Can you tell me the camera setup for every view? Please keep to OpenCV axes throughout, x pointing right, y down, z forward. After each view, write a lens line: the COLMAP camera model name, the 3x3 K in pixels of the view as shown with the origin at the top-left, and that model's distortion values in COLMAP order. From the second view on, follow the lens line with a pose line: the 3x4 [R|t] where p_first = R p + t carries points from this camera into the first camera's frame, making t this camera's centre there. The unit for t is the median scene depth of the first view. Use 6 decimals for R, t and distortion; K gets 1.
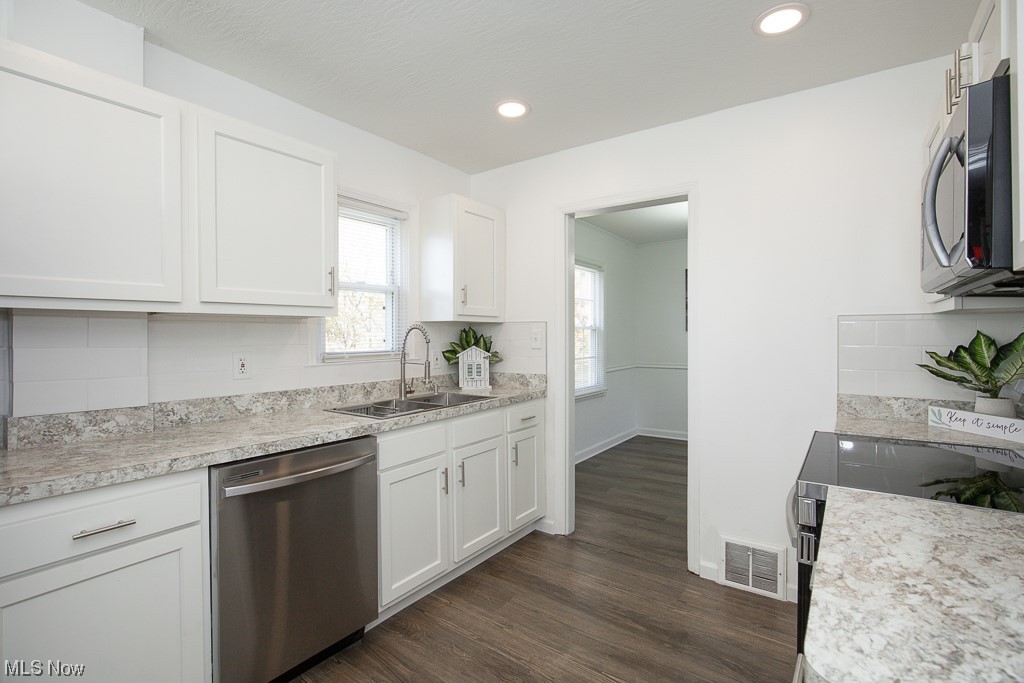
lens RADIAL K [[470.5, 0, 513.0], [0, 470.5, 340.0], [0, 0, 1]] dist [-0.003299, -0.000013]
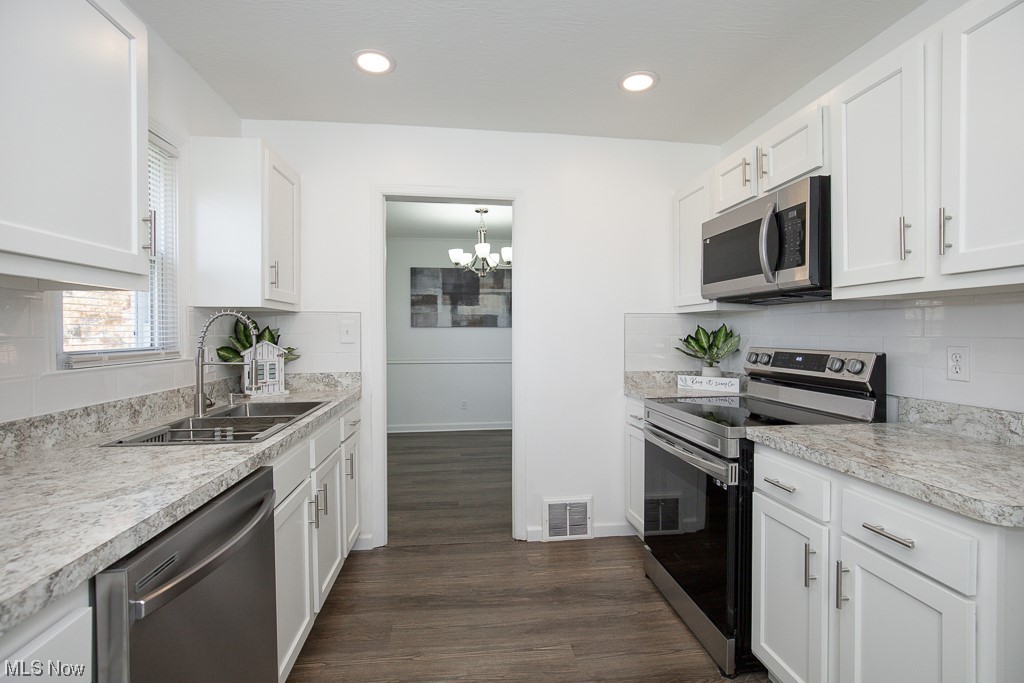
lens RADIAL K [[470.5, 0, 513.0], [0, 470.5, 340.0], [0, 0, 1]] dist [-0.003299, -0.000013]
pose [[0.738454, -0.008817, 0.674246, -0.377652], [0.006133, 0.999961, 0.006358, 0.011429], [-0.674276, -0.000560, 0.738480, 0.184075]]
